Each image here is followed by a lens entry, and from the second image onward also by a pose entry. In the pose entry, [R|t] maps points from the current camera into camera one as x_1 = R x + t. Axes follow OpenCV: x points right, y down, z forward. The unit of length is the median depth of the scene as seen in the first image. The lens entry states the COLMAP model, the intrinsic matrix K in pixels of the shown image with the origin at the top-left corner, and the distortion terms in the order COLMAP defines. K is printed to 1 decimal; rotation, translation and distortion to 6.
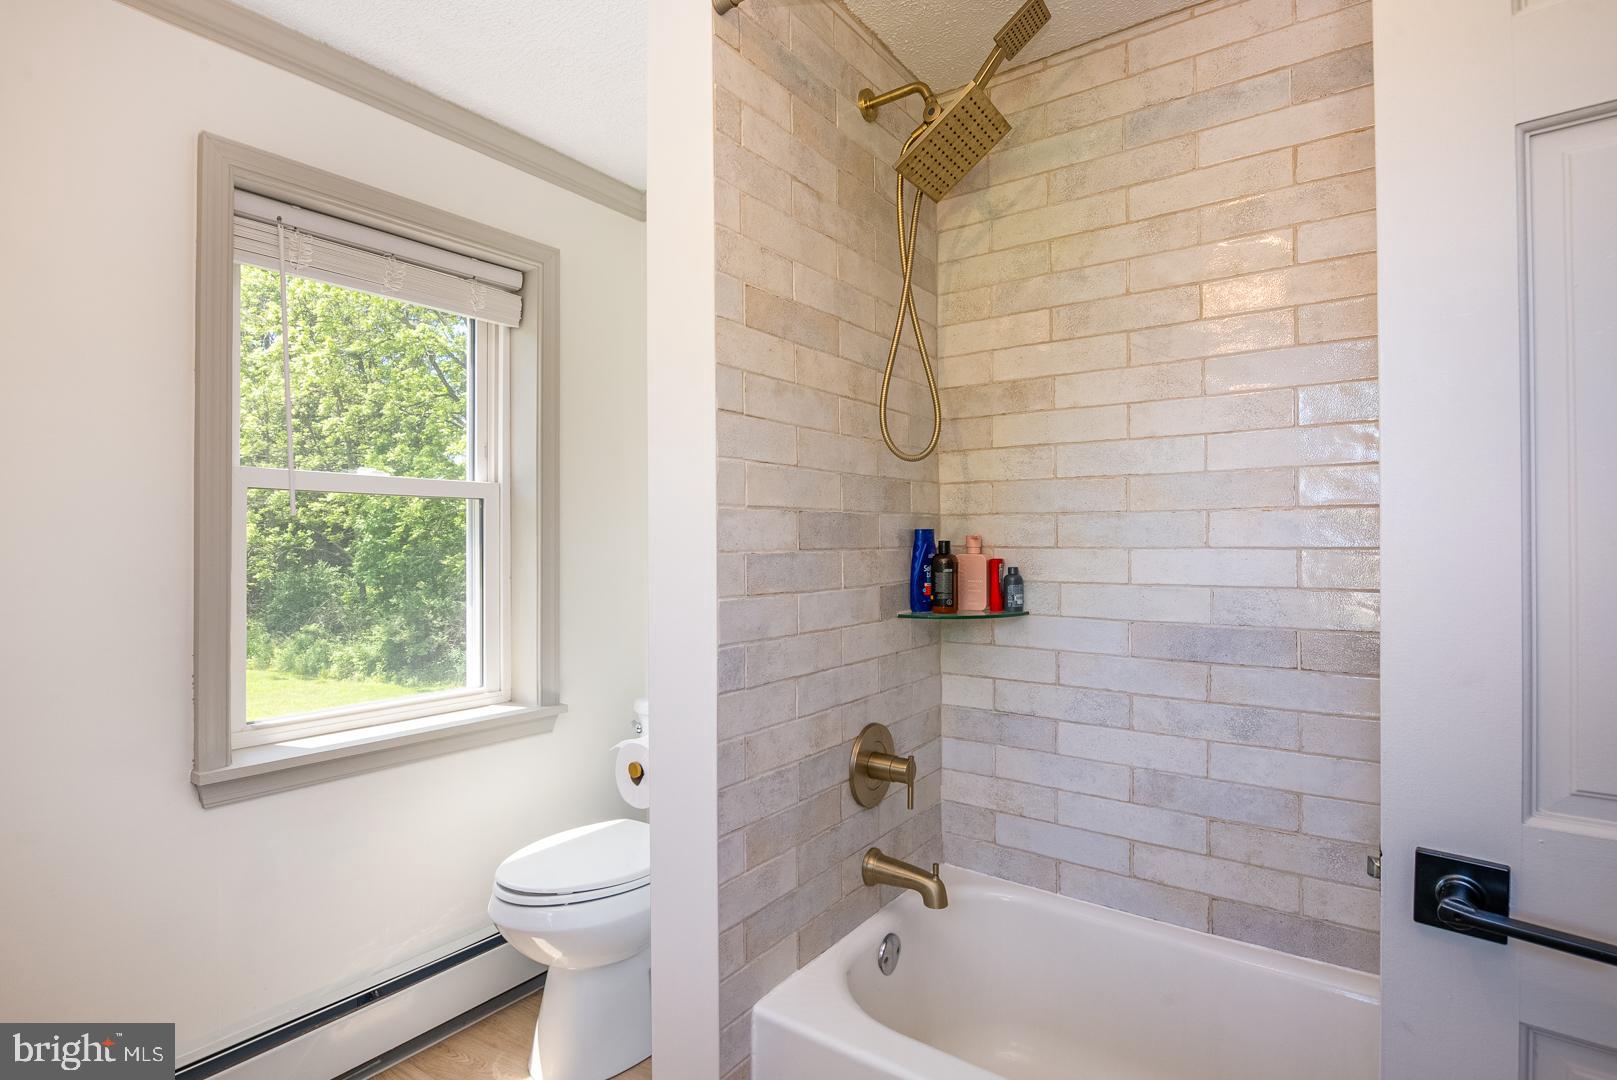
lens RADIAL K [[826.9, 0, 808.5], [0, 826.9, 540.0], [0, 0, 1]] dist [-0.003396, -0.001051]
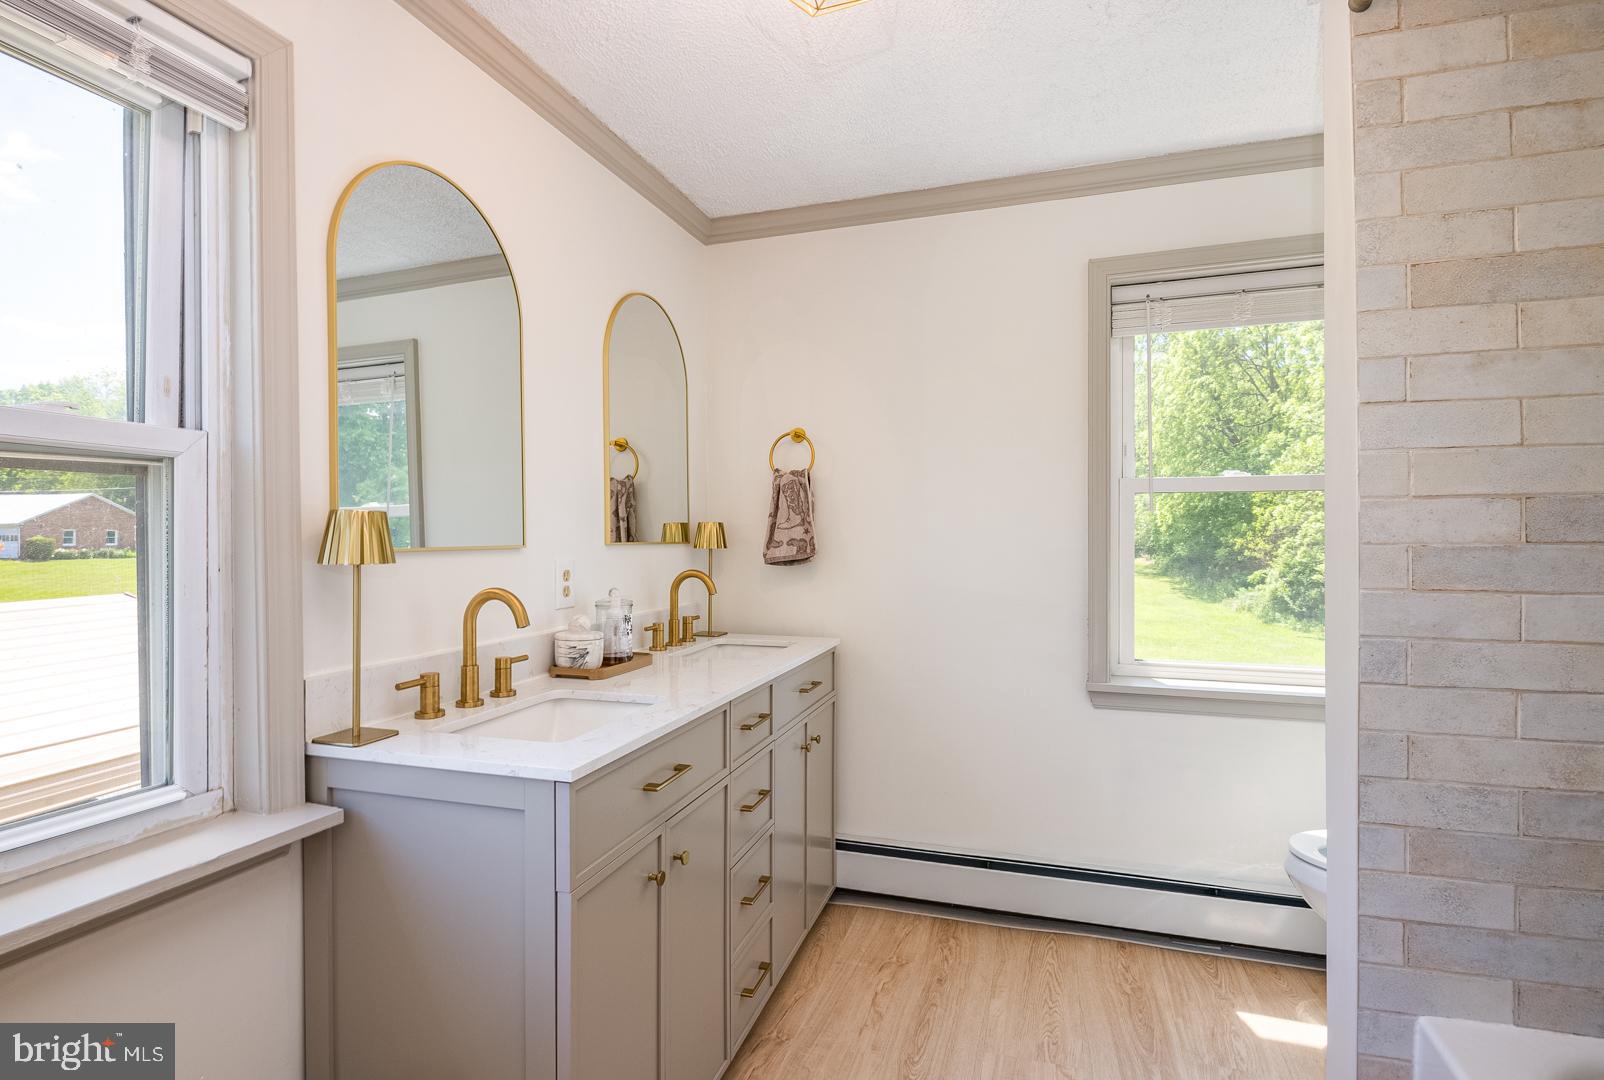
lens RADIAL K [[798.7, 0, 802.0], [0, 798.7, 540.0], [0, 0, 1]] dist [-0.015054, -0.000547]
pose [[0.316518, 0.012772, -0.948500, 0.527331], [0.009092, 0.999823, 0.016497, -0.011185], [0.948543, -0.013845, 0.316346, 0.033711]]
